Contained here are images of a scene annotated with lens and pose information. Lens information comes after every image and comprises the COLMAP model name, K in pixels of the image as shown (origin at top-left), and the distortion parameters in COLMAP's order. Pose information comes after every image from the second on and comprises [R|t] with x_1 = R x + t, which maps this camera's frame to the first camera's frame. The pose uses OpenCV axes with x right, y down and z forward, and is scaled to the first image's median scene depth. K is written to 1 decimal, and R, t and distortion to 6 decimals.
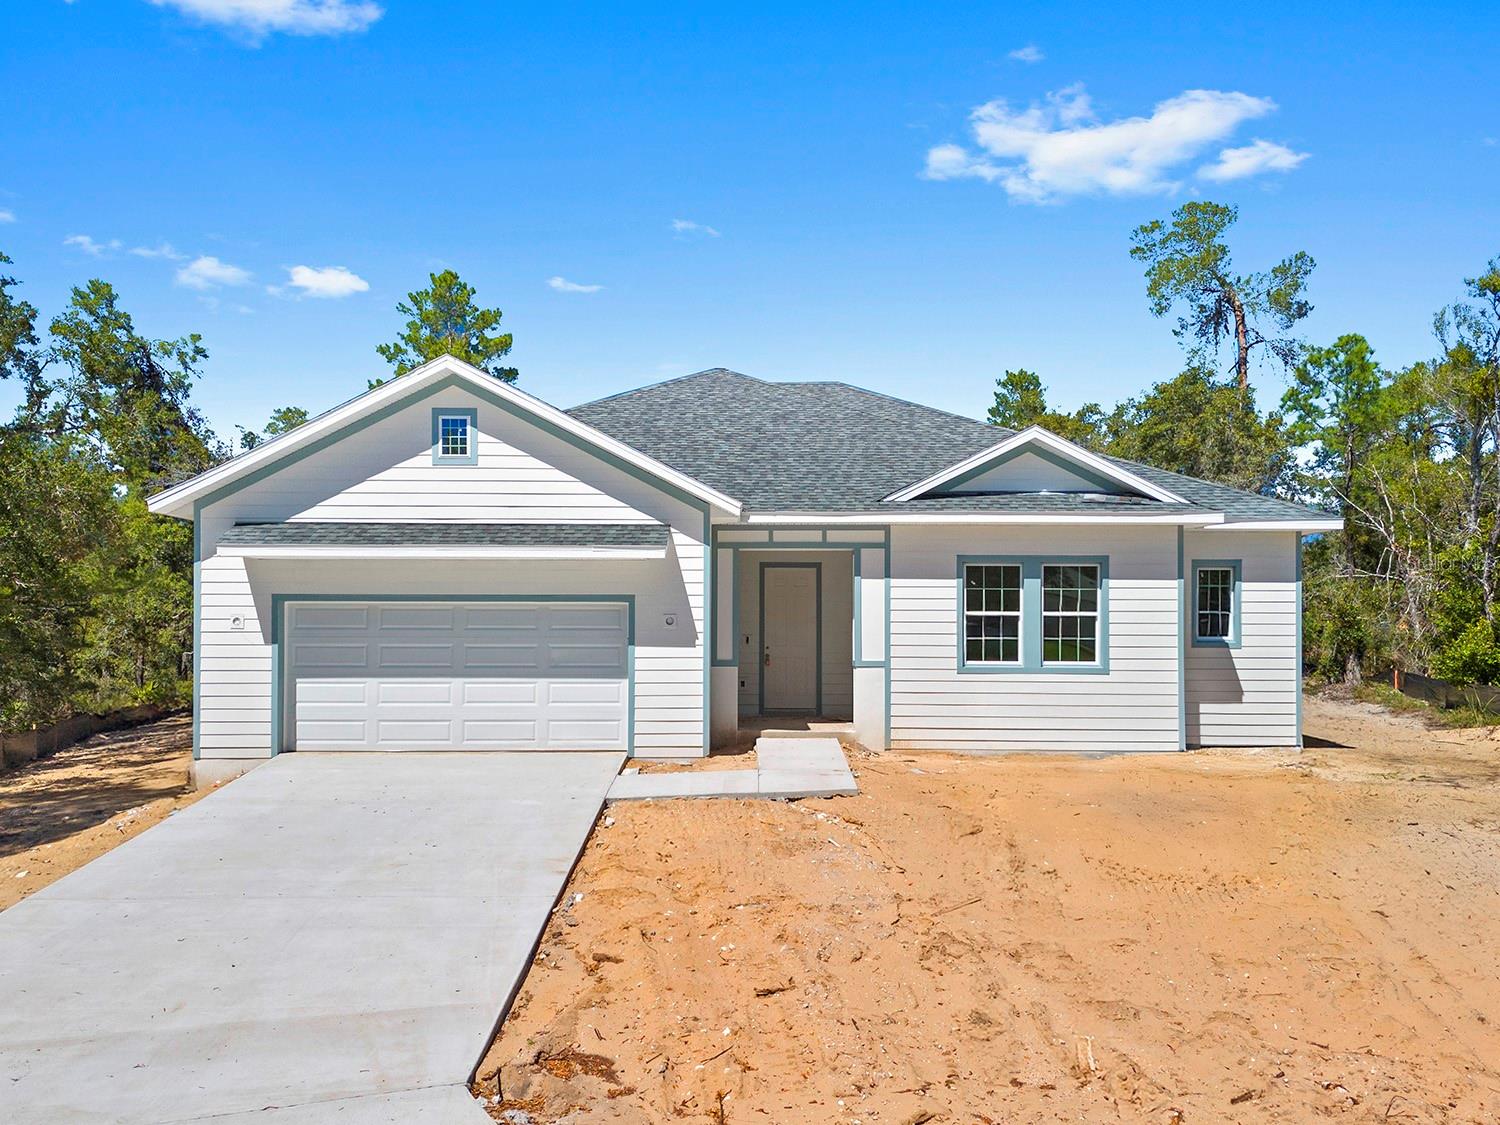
lens RADIAL K [[1192.6, 0, 748.3], [0, 1192.6, 633.9], [0, 0, 1]] dist [0.028032, -0.007704]
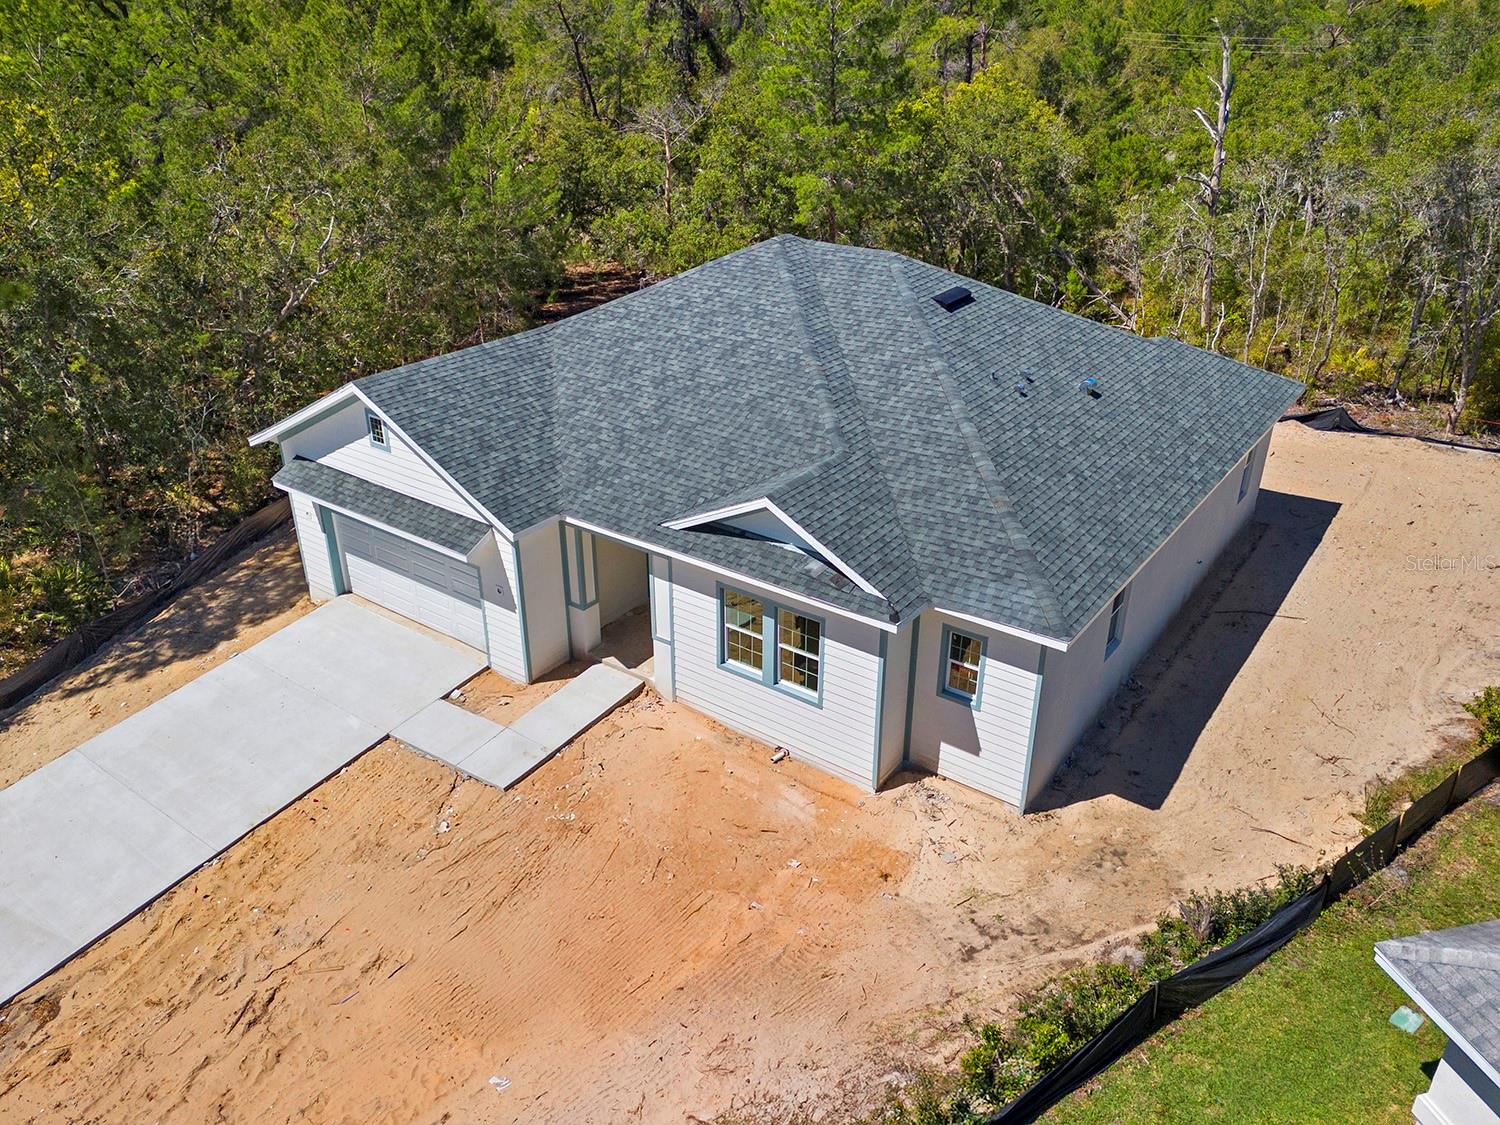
lens RADIAL K [[1125.4, 0, 759.2], [0, 1125.4, 559.2], [0, 0, 1]] dist [0.043362, -0.023971]
pose [[0.805927, 0.264613, -0.529586, 0.787010], [-0.002417, 0.896012, 0.444023, -0.573795], [0.592010, -0.356570, 0.722760, 0.245896]]
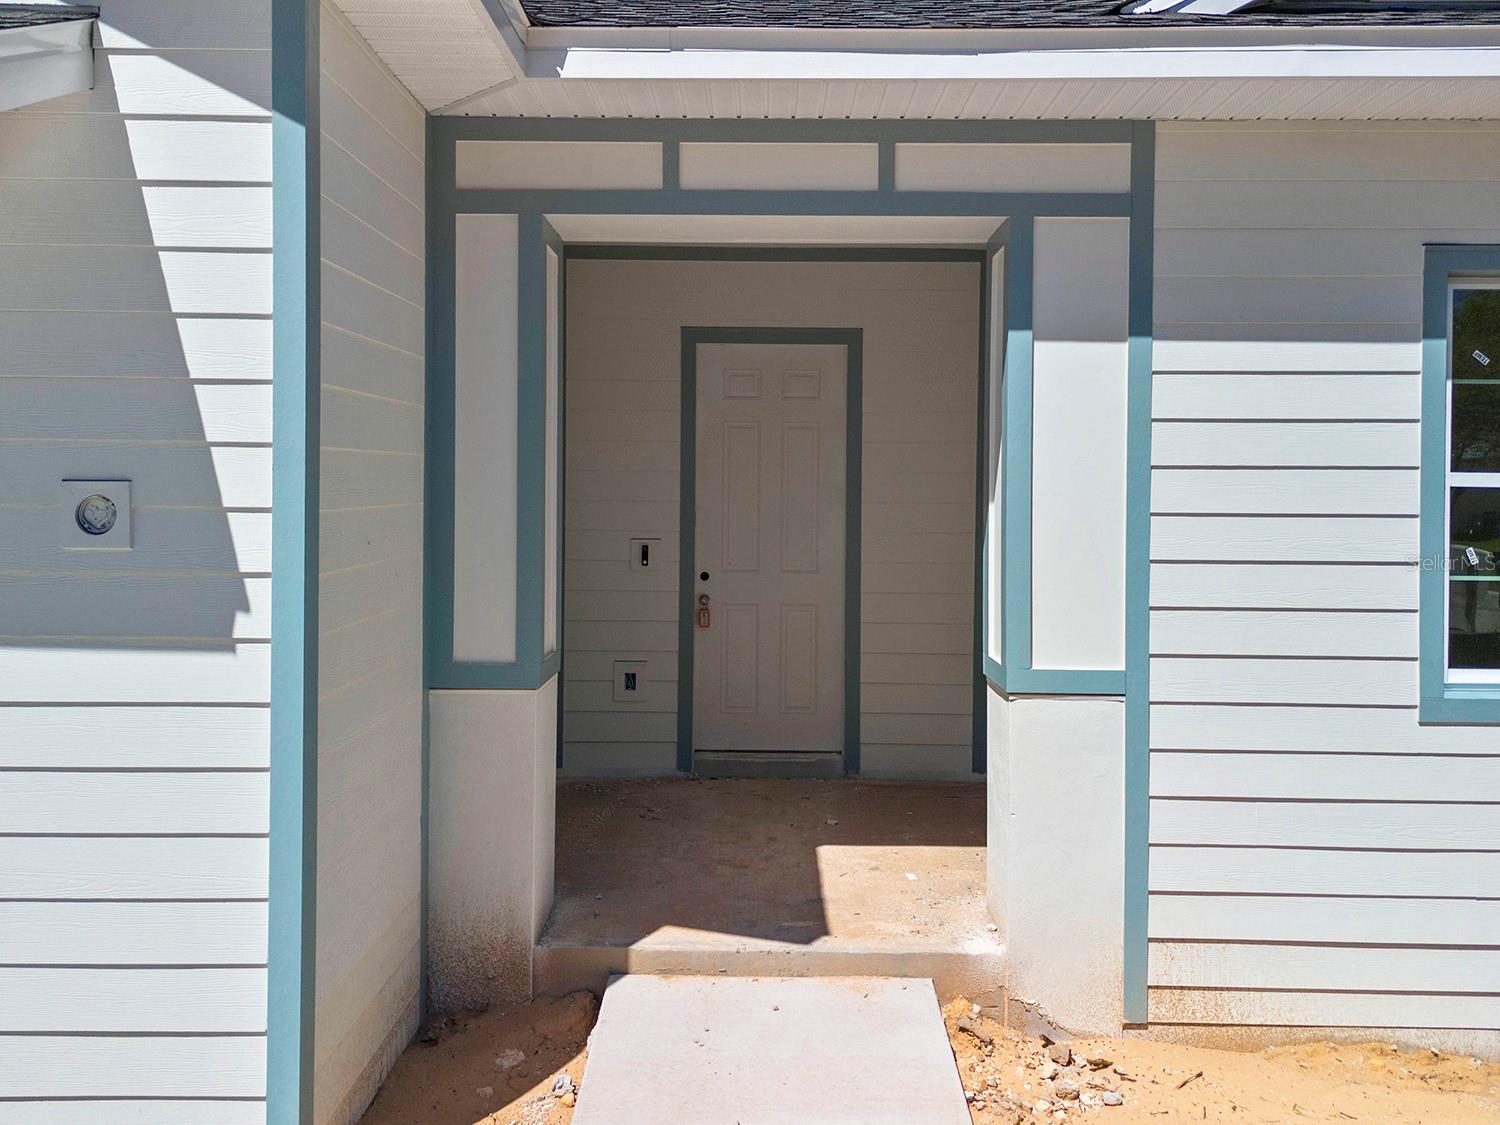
lens RADIAL K [[1125.4, 0, 749.7], [0, 1125.4, 517.2], [0, 0, 1]] dist [0.043362, -0.023971]
pose [[0.999921, 0.003925, -0.011937, 0.038804], [-0.003752, 0.999888, 0.014488, -0.012593], [0.011993, -0.014442, 0.999824, 0.768585]]
